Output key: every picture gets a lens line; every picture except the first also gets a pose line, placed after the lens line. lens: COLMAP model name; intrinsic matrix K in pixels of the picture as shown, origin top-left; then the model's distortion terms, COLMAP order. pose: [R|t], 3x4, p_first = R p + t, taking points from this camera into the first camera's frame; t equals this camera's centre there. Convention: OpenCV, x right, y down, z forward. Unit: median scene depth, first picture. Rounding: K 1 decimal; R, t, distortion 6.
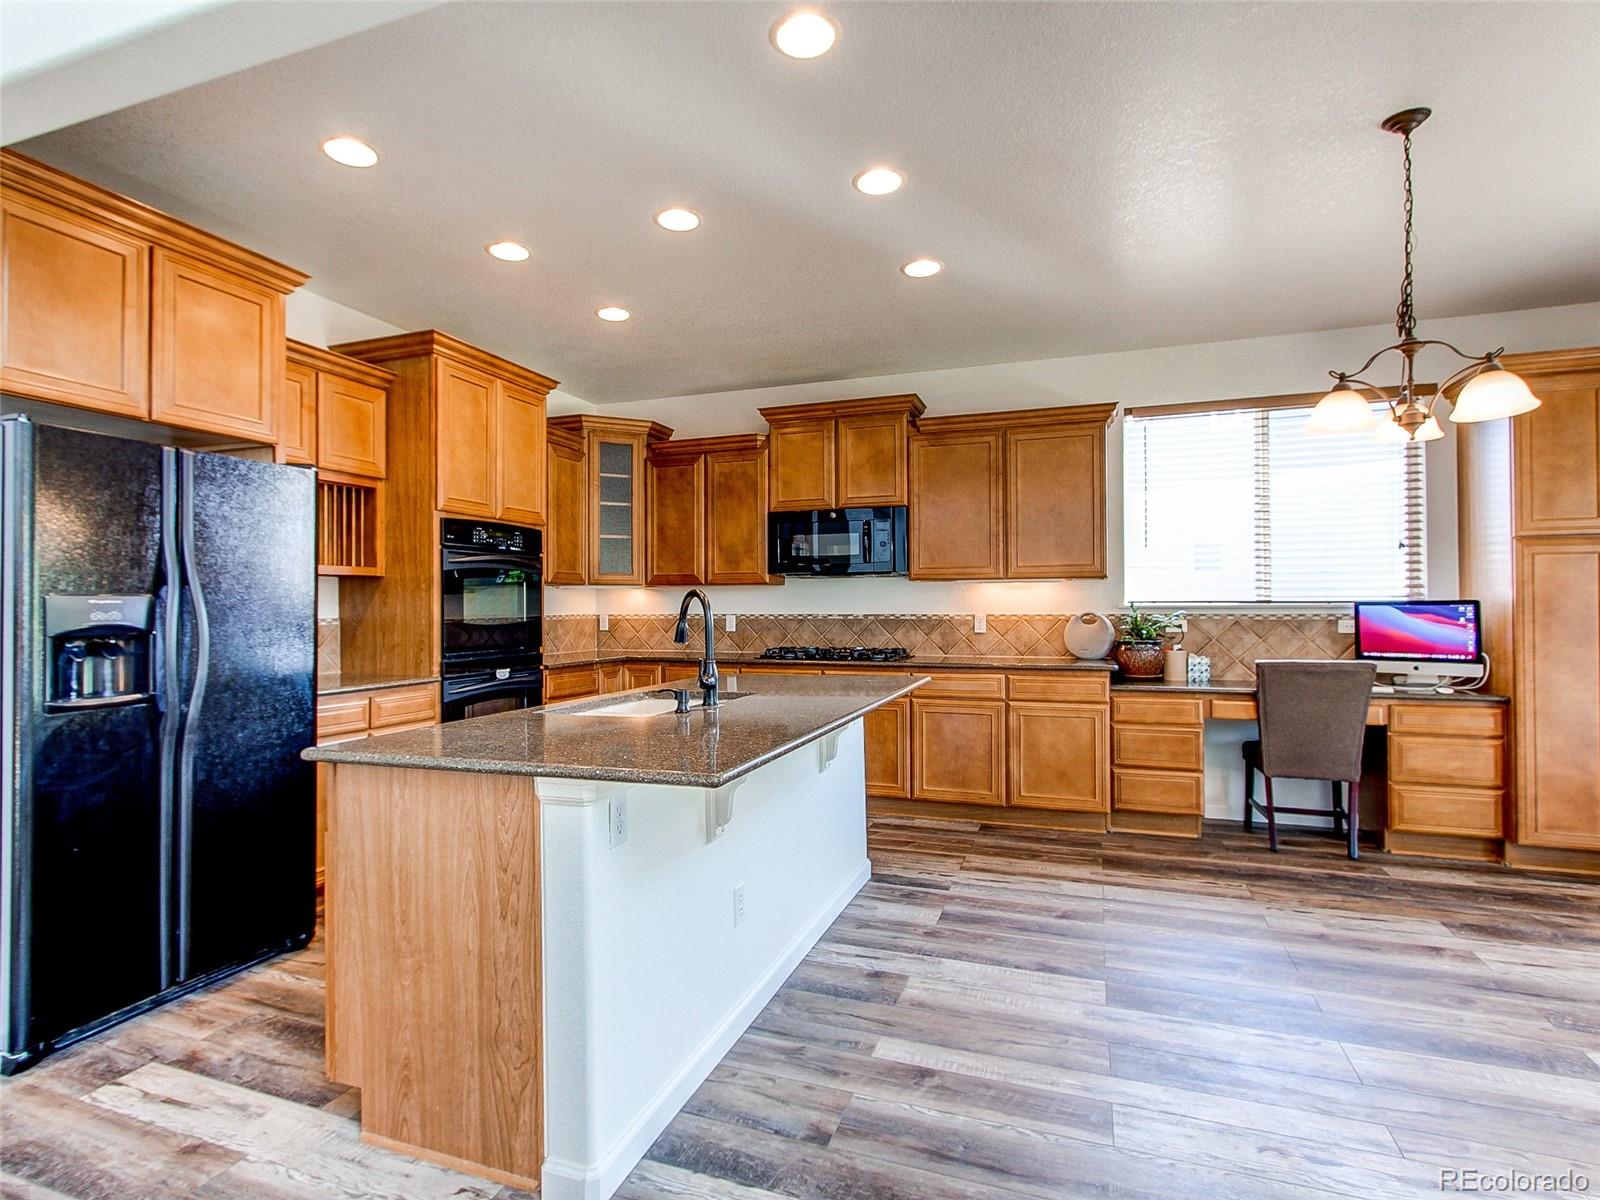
lens RADIAL K [[827.6, 0, 780.5], [0, 827.6, 599.3], [0, 0, 1]] dist [-0.007404, 0.007634]
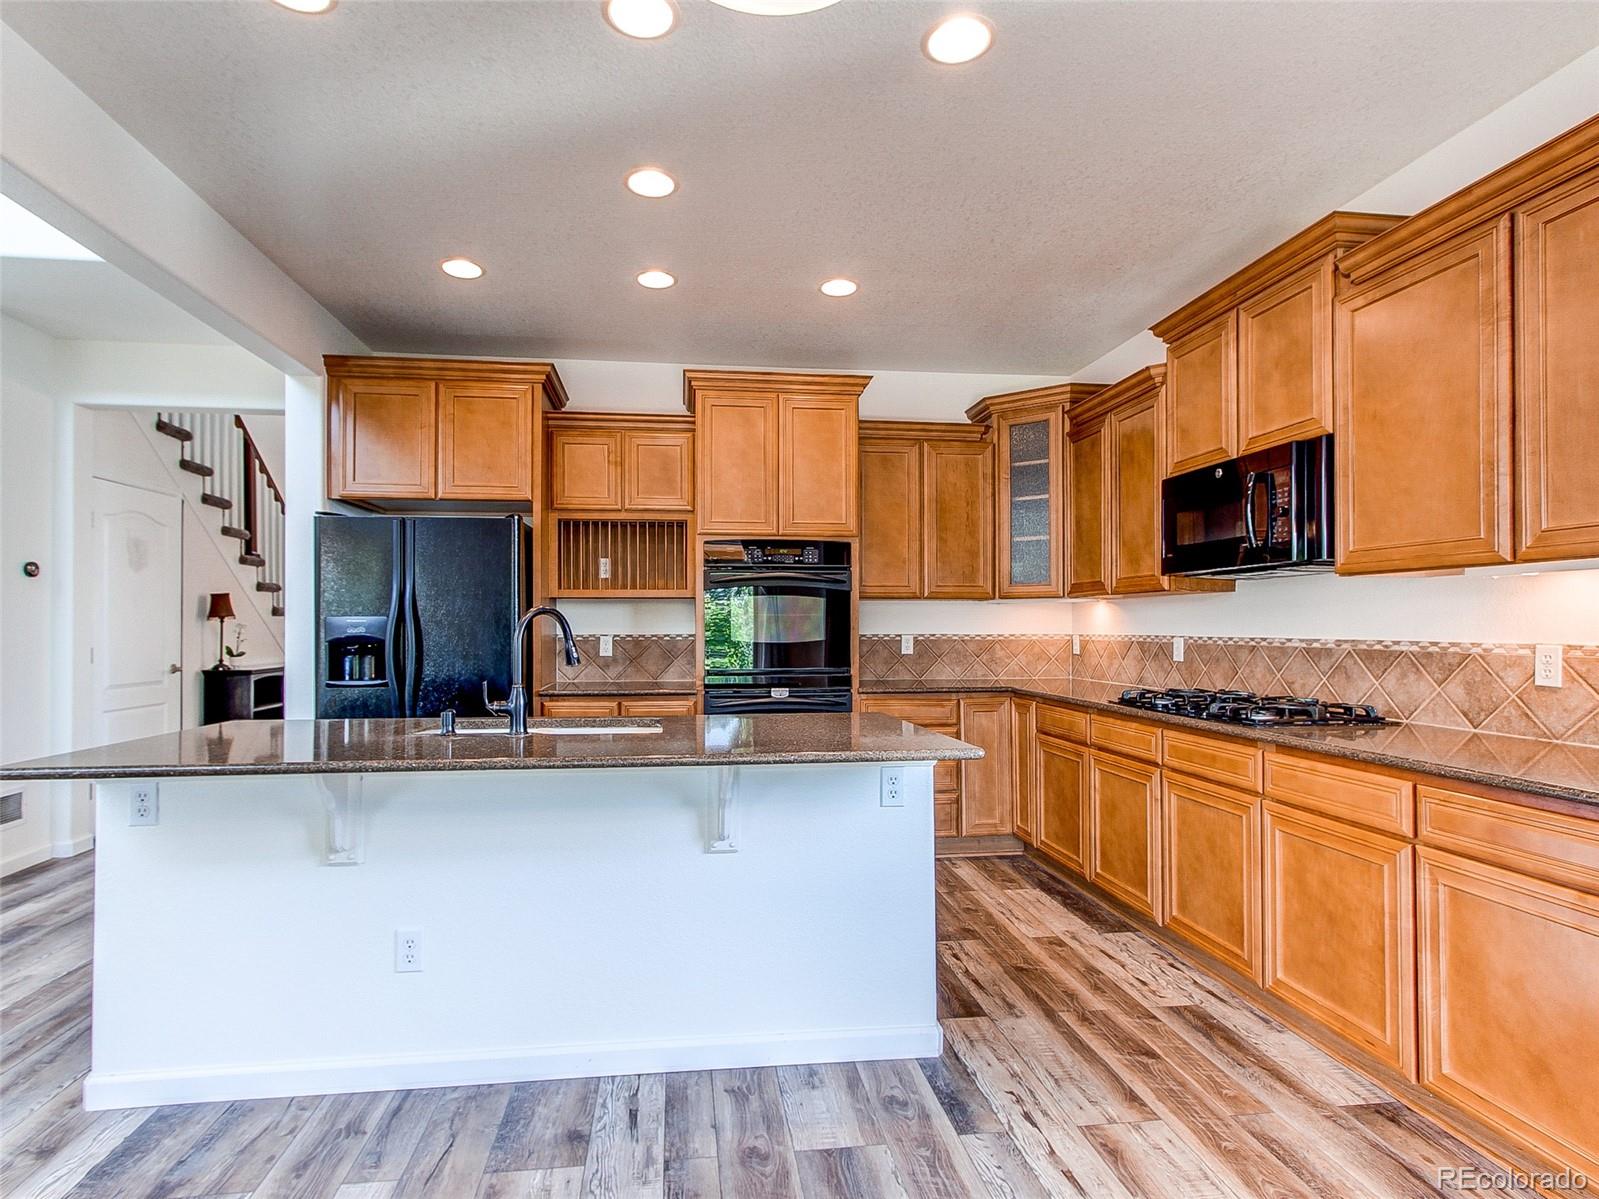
lens RADIAL K [[840.2, 0, 781.4], [0, 840.2, 618.9], [0, 0, 1]] dist [-0.001434, 0.001303]
pose [[0.461670, -0.002626, -0.887048, 0.543517], [0.006607, 0.999978, 0.000479, 0.001952], [0.887027, -0.006081, 0.461677, 0.527814]]
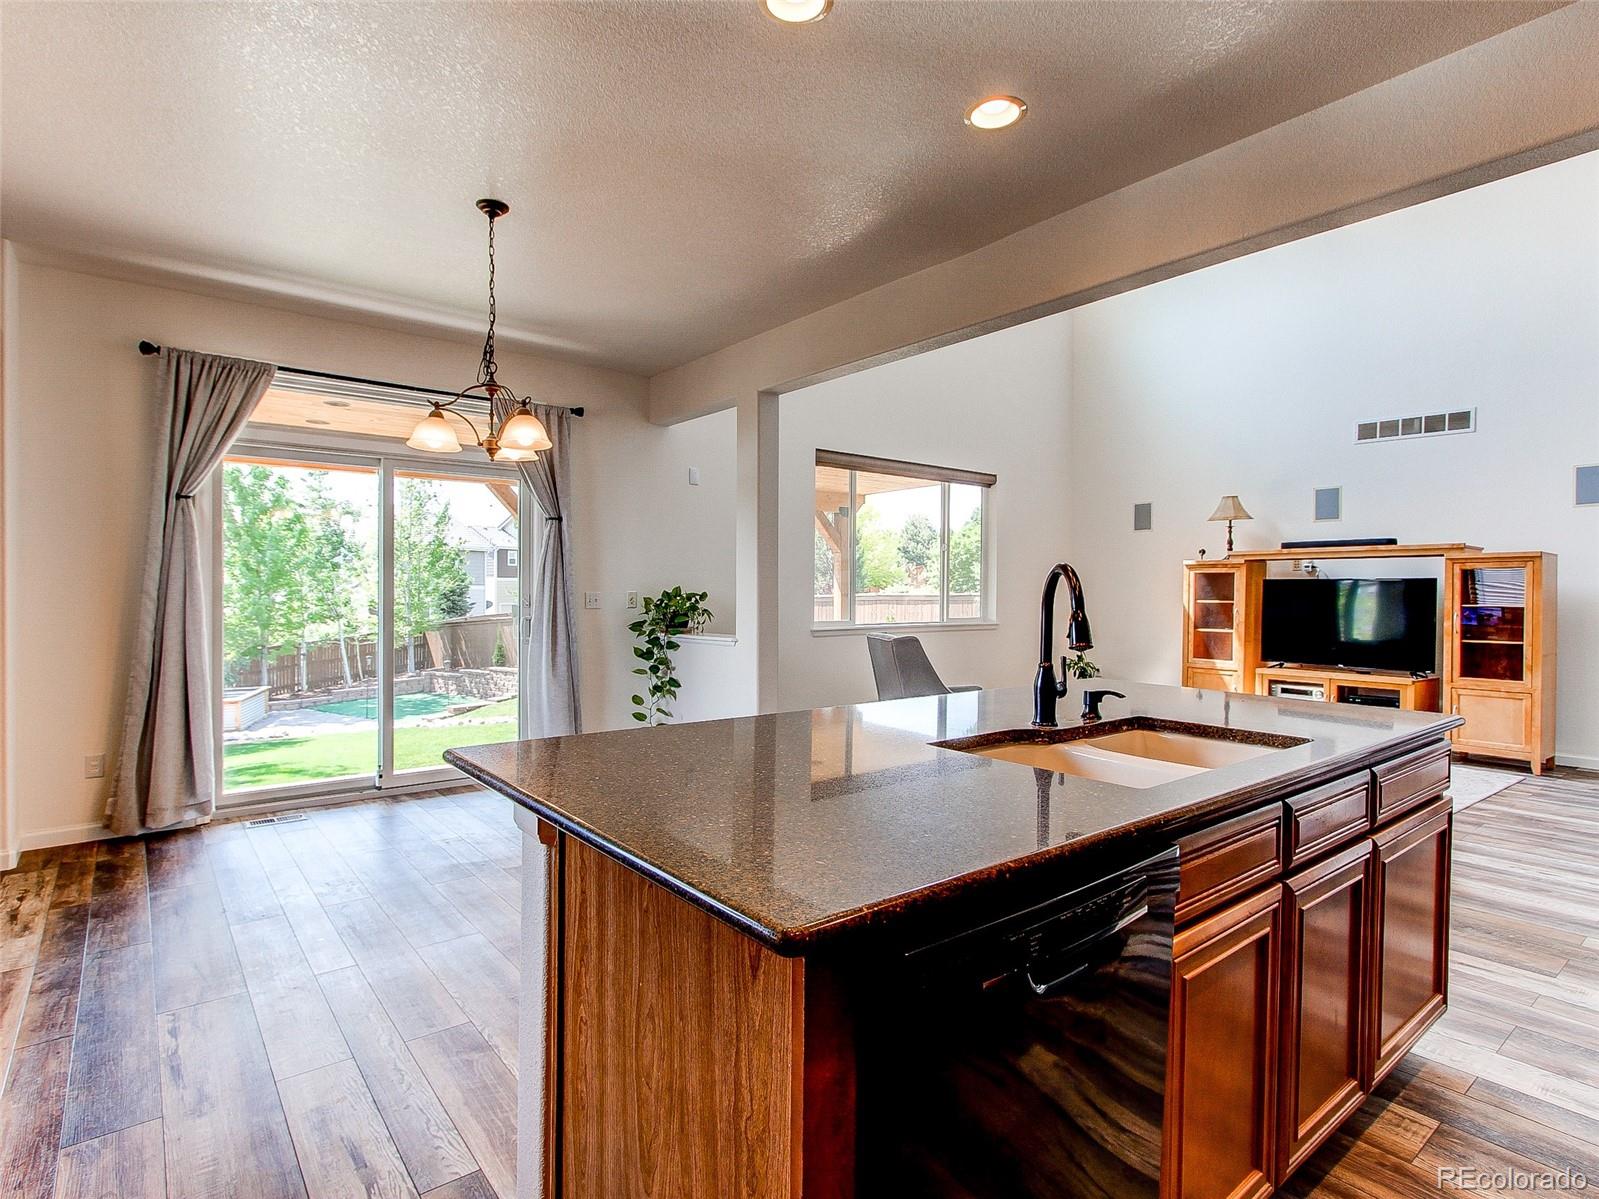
lens RADIAL K [[827.1, 0, 775.0], [0, 827.1, 606.7], [0, 0, 1]] dist [-0.007404, 0.007634]
pose [[-0.849210, -0.005786, 0.528024, -0.165425], [-0.002615, 0.999974, 0.006753, 0.013919], [-0.528049, 0.004354, -0.849203, 1.098292]]
